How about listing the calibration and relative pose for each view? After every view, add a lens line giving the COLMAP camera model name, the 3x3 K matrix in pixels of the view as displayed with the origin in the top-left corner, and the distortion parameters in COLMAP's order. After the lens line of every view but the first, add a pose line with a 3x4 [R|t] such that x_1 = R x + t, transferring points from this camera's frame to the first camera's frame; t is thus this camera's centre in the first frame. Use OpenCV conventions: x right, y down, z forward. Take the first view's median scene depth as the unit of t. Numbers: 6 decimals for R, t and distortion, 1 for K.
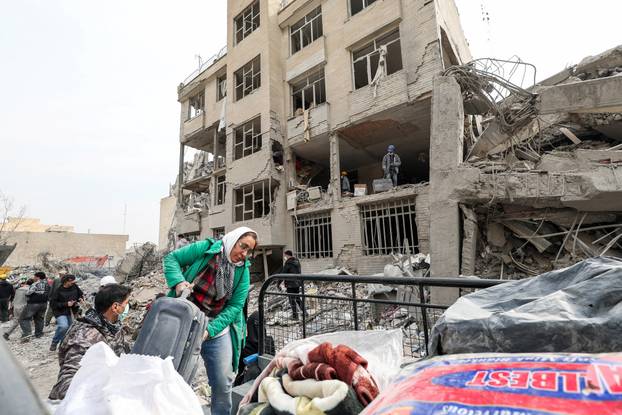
lens RADIAL K [[288.5, 0, 312.9], [0, 288.5, 209.3], [0, 0, 1]] dist [0.002166, 0.000817]
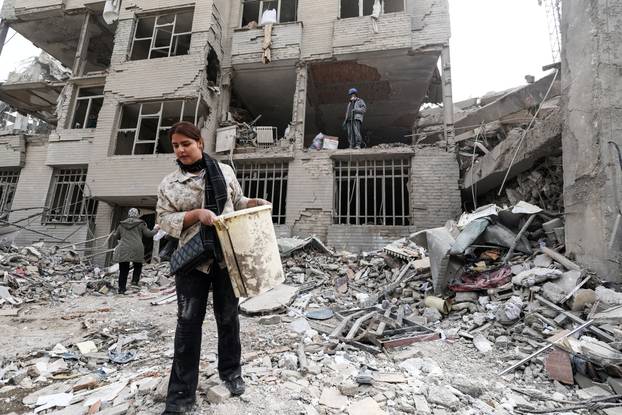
lens RADIAL K [[288.5, 0, 310.2], [0, 288.5, 205.0], [0, 0, 1]] dist [0.002166, 0.000817]
pose [[0.874998, 0.165510, 0.454957, -0.188348], [-0.147927, 0.986205, -0.074273, 0.147106], [-0.460974, -0.002312, 0.887411, 0.307722]]
